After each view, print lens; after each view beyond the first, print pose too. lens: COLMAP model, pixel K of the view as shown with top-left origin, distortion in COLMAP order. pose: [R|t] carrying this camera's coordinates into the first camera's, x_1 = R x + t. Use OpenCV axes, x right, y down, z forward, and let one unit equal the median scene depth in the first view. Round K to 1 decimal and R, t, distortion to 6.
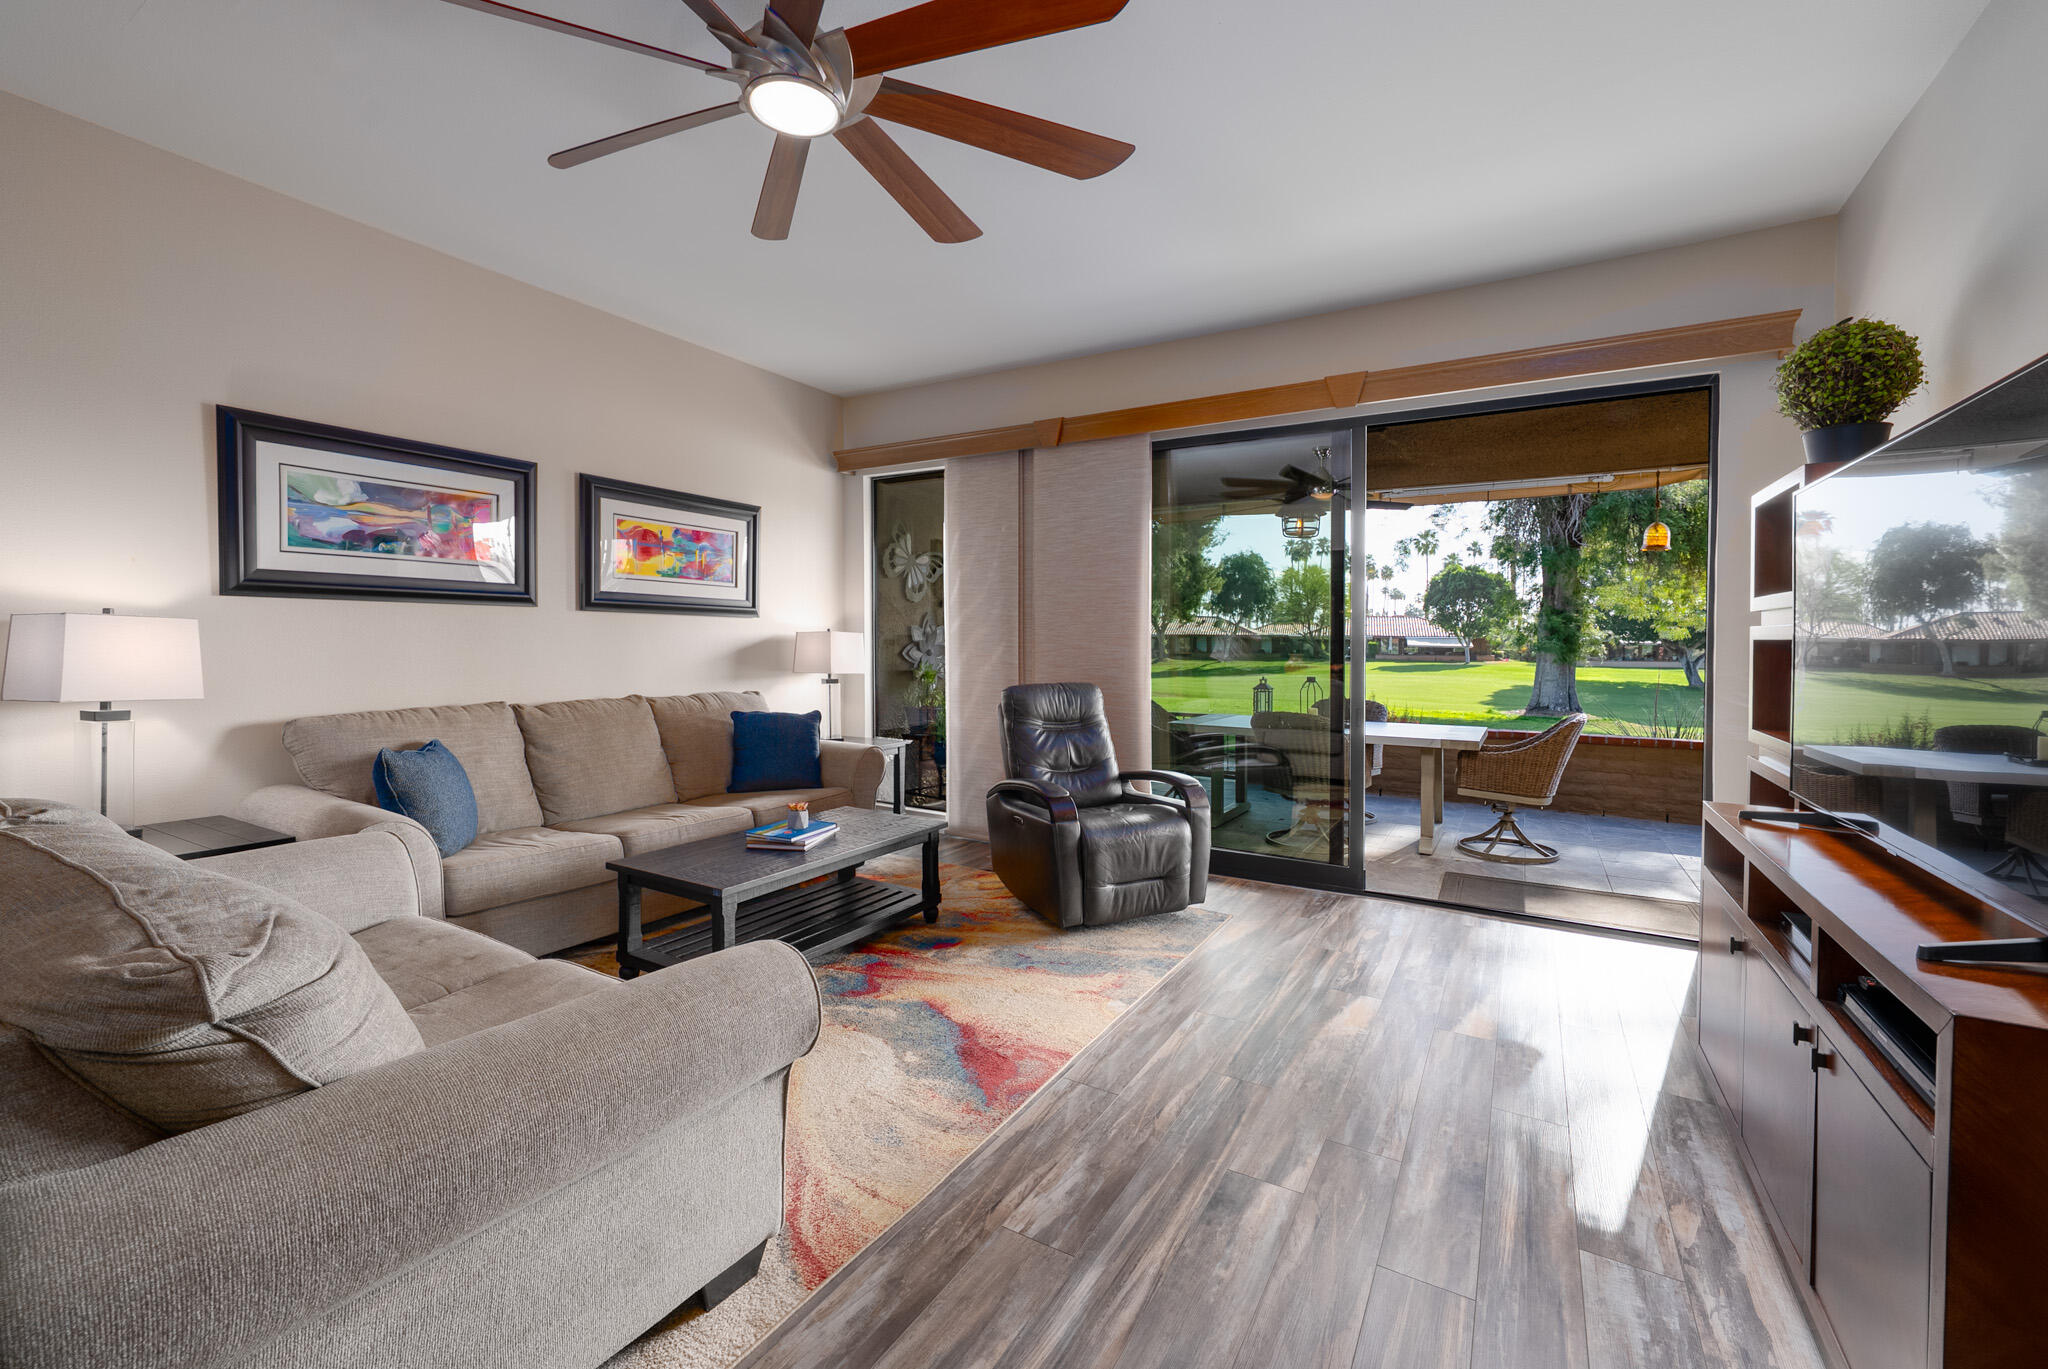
lens RADIAL K [[846.3, 0, 1042.1], [0, 846.3, 645.1], [0, 0, 1]] dist [-0.003030, -0.000564]
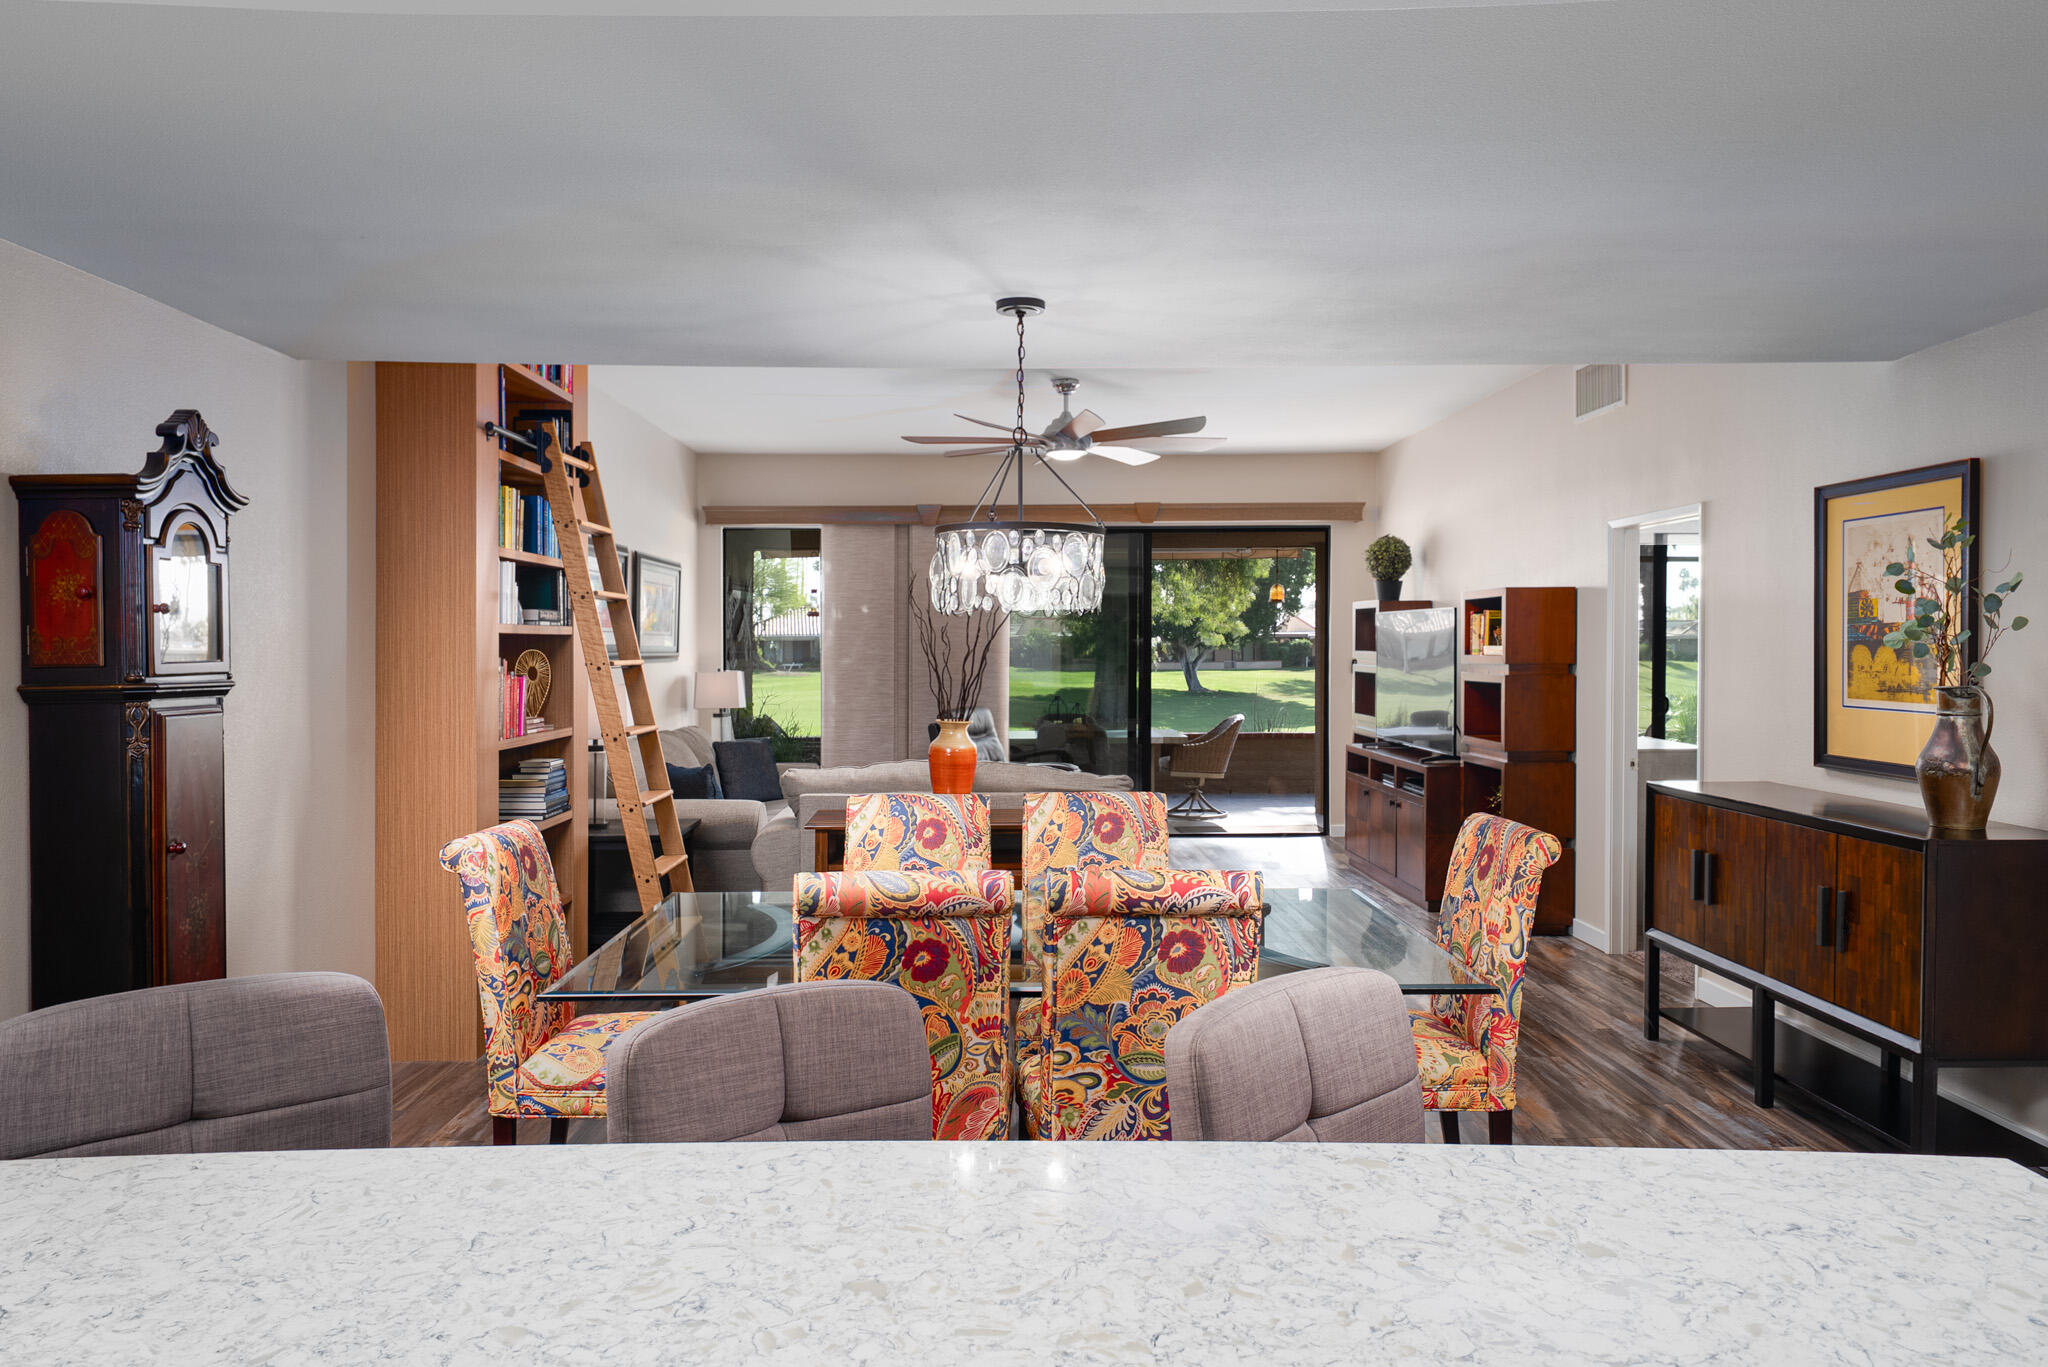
lens RADIAL K [[1371.4, 0, 1059.8], [0, 1371.4, 684.0], [0, 0, 1]] dist [-0.003011, 0.002324]
pose [[0.838062, -0.030090, 0.544745, -1.167112], [0.014880, 0.999367, 0.032310, -0.067705], [-0.545373, -0.018971, 0.837979, -1.047123]]
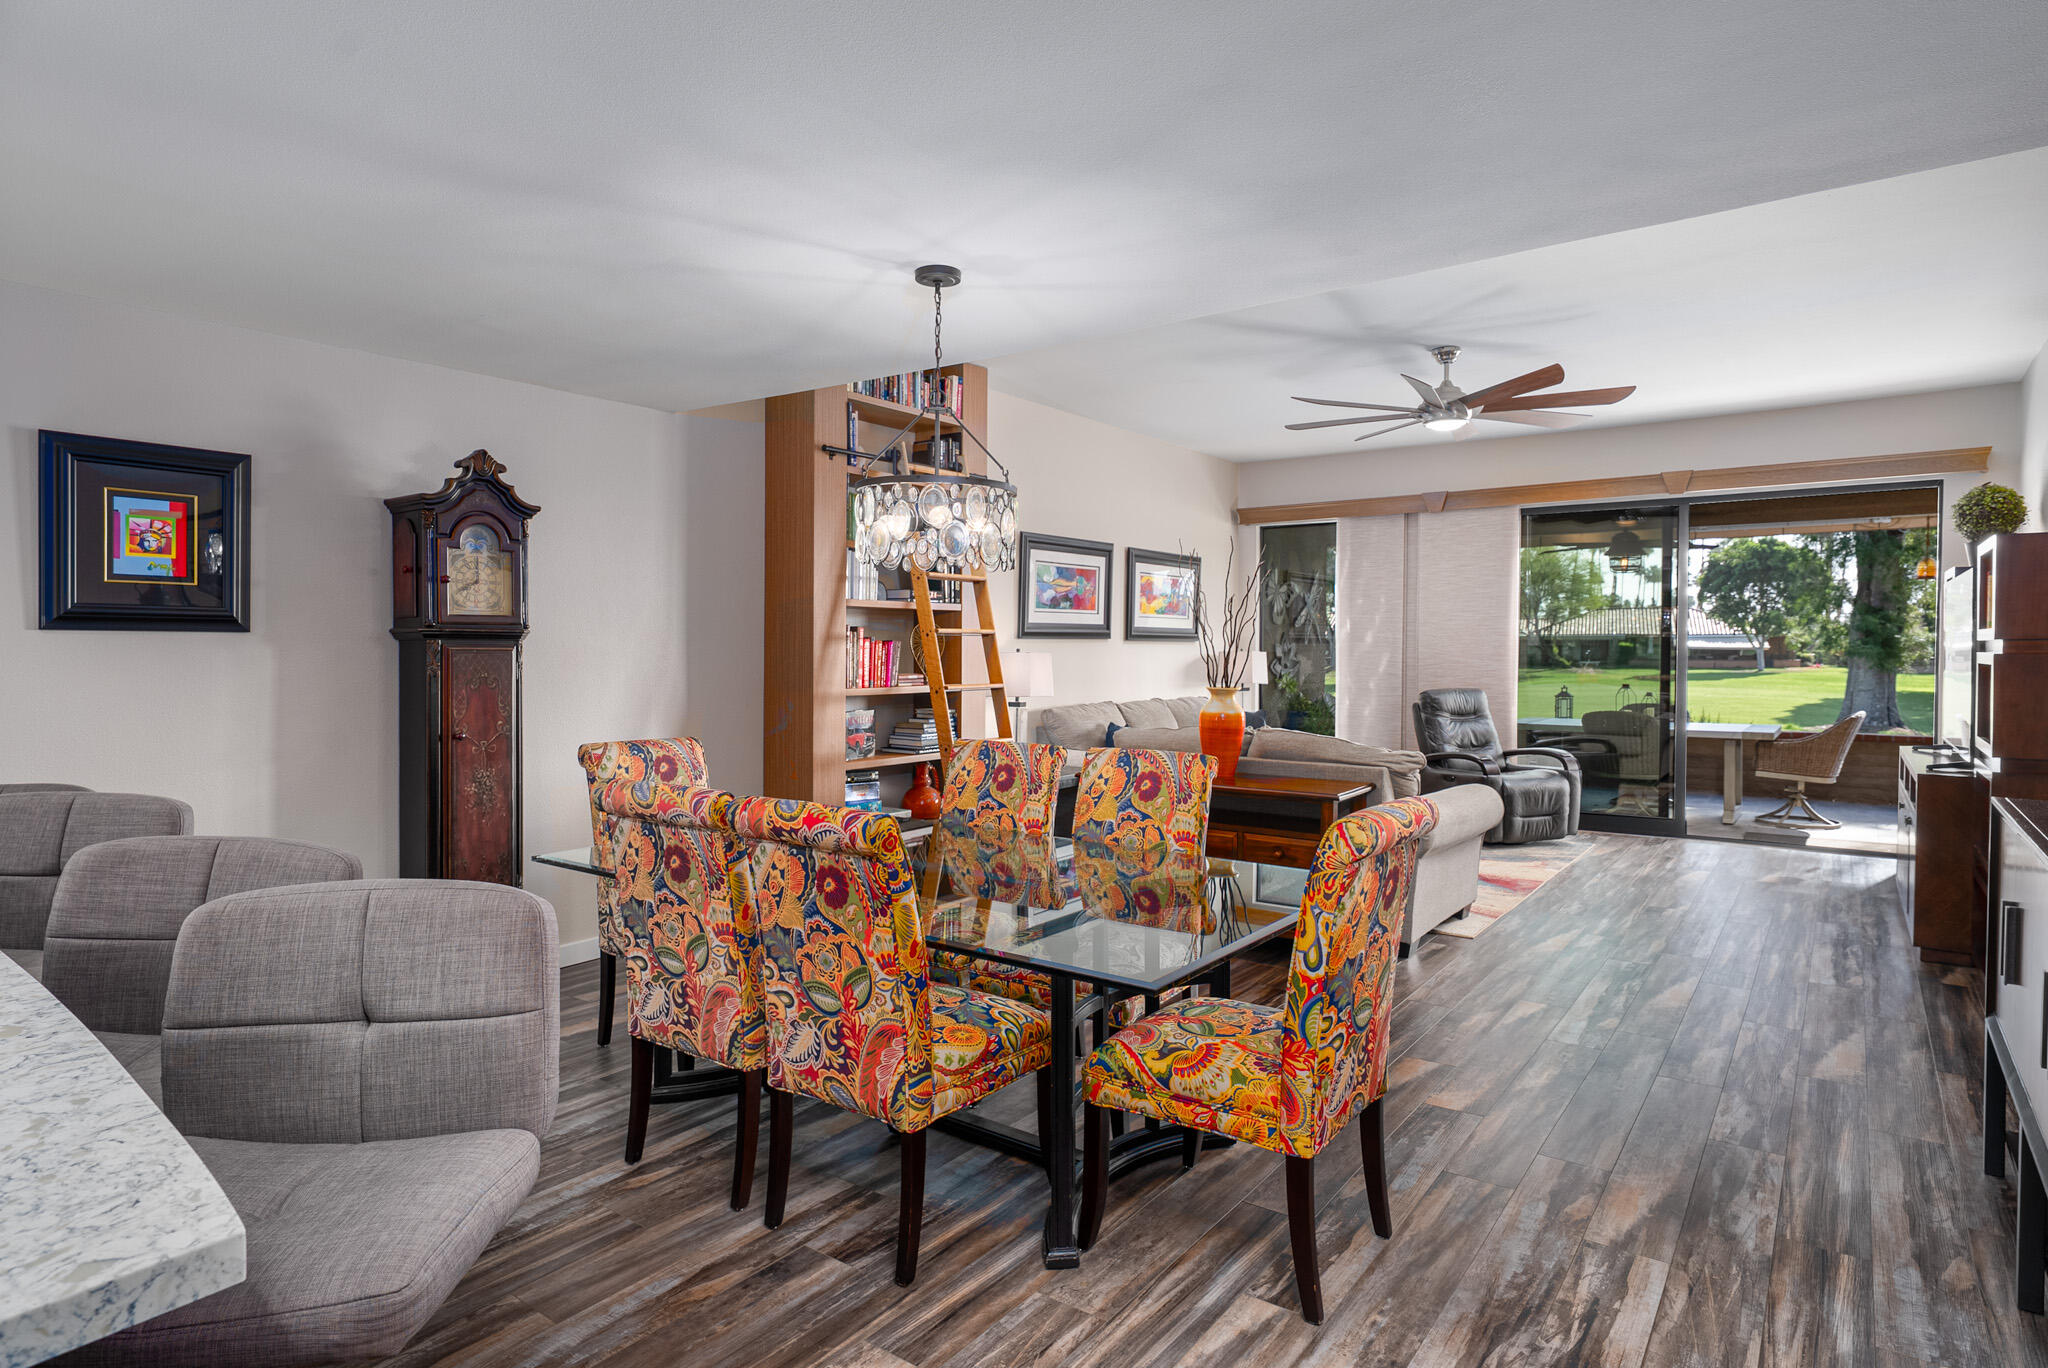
lens RADIAL K [[1155.5, 0, 1022.2], [0, 1155.5, 672.7], [0, 0, 1]] dist [0.005487, -0.005069]
pose [[0.994820, -0.006493, -0.101448, -0.548536], [0.008482, 0.999780, 0.019188, -0.025441], [0.101302, -0.019949, 0.994656, -1.074150]]
